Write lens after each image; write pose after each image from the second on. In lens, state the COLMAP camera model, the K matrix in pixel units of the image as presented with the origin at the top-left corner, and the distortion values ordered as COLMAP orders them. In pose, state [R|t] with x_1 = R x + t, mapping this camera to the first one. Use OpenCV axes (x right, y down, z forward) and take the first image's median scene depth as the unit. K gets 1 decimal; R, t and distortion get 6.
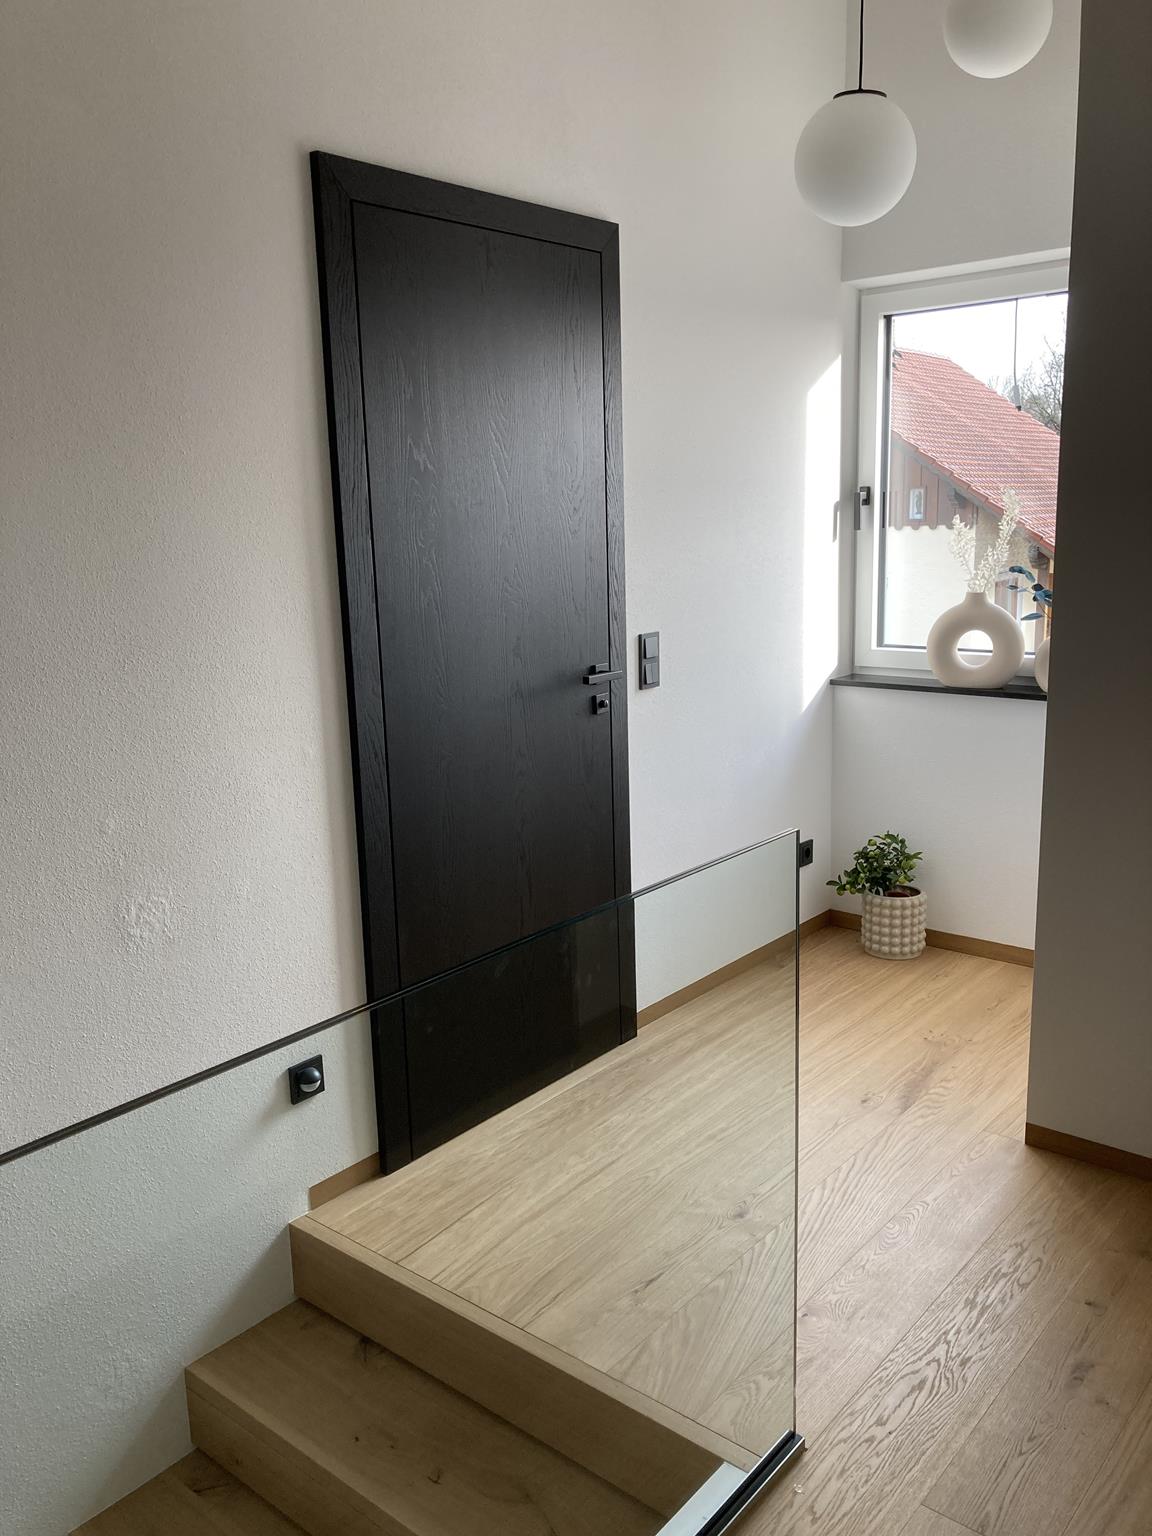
lens RADIAL K [[1258.6, 0, 572.5], [0, 1258.6, 766.4], [0, 0, 1]] dist [0.034204, -0.031097]
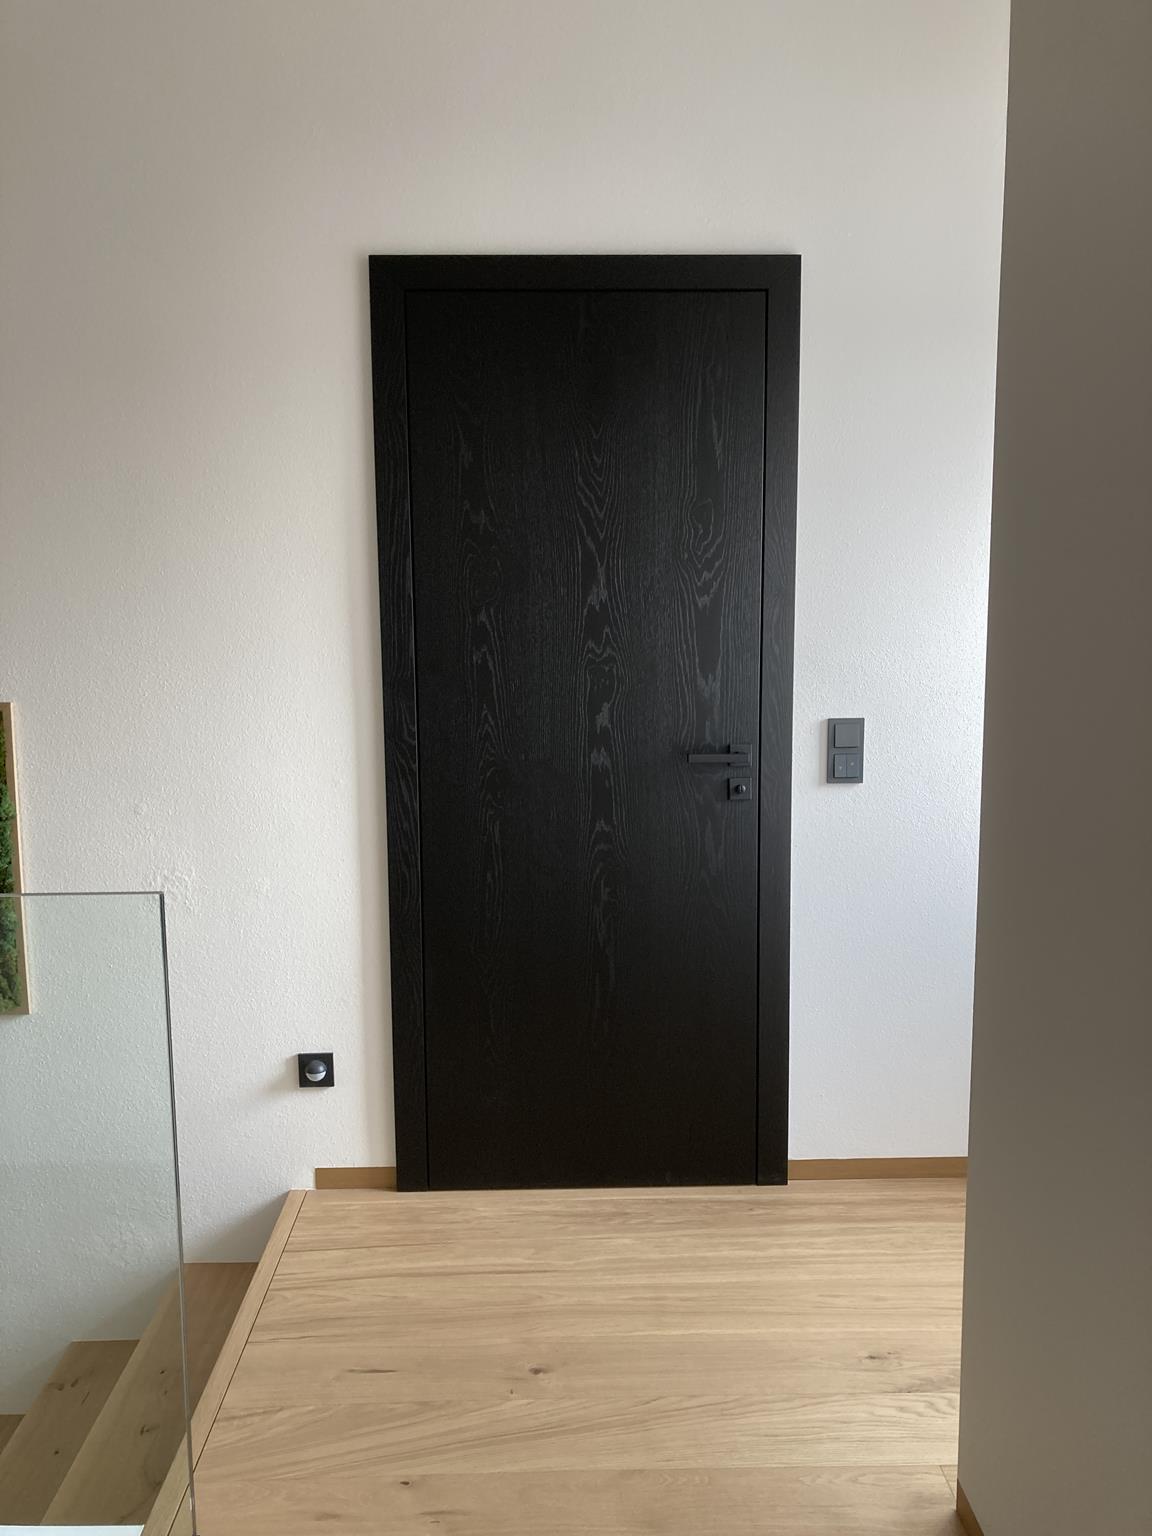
lens RADIAL K [[1258.6, 0, 571.3], [0, 1258.6, 769.1], [0, 0, 1]] dist [0.034204, -0.031097]
pose [[0.657936, 0.127553, -0.742193, 0.644015], [-0.162680, 0.986354, 0.025302, -0.071695], [0.735293, 0.104093, 0.669709, 0.334067]]
